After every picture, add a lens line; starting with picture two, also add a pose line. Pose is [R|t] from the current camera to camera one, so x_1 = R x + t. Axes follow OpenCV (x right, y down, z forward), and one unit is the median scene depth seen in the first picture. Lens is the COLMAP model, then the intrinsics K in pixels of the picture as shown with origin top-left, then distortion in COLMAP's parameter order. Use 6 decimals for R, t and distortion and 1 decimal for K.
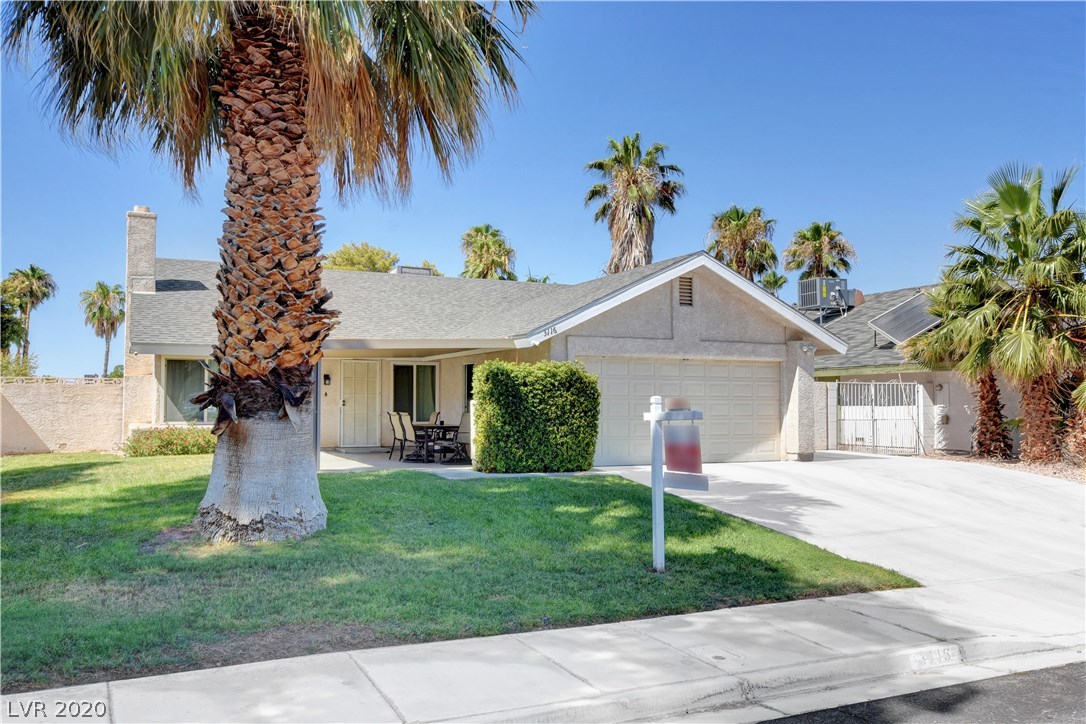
lens RADIAL K [[909.2, 0, 543.0], [0, 909.2, 362.0], [0, 0, 1]] dist [0.003352, 0.002336]
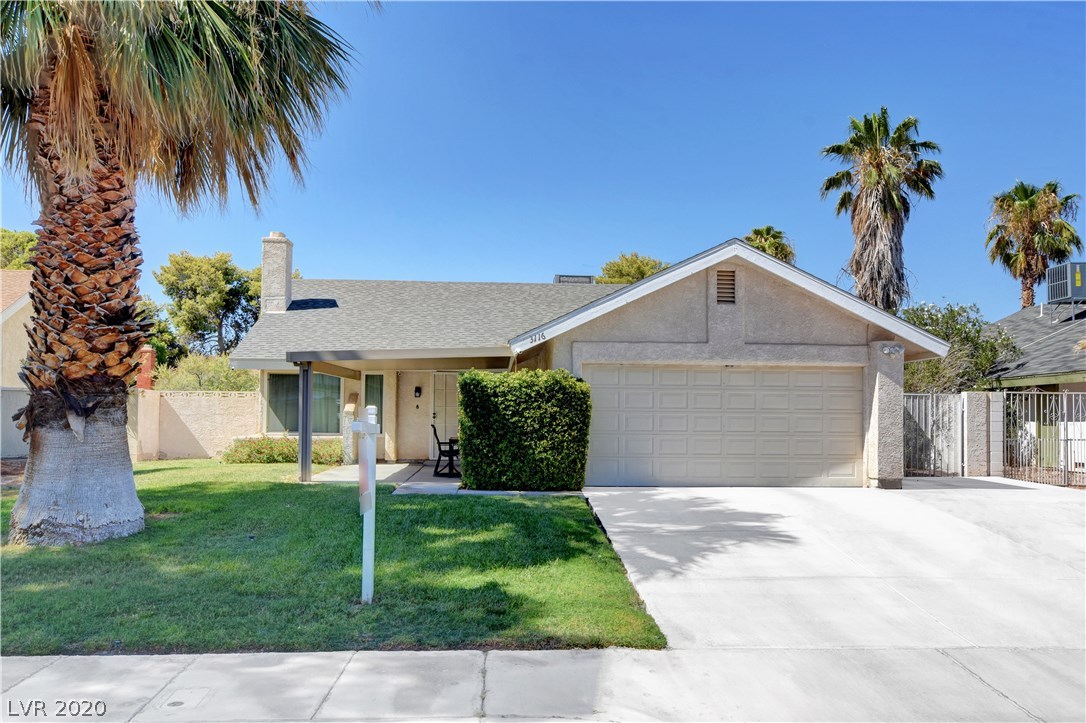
lens RADIAL K [[930.2, 0, 545.7], [0, 930.2, 382.0], [0, 0, 1]] dist [0.004646, 0.006920]
pose [[0.928555, -0.009558, -0.371072, 0.329312], [0.012127, 0.999916, 0.004590, 0.006394], [0.370997, -0.008762, 0.928593, 0.117516]]
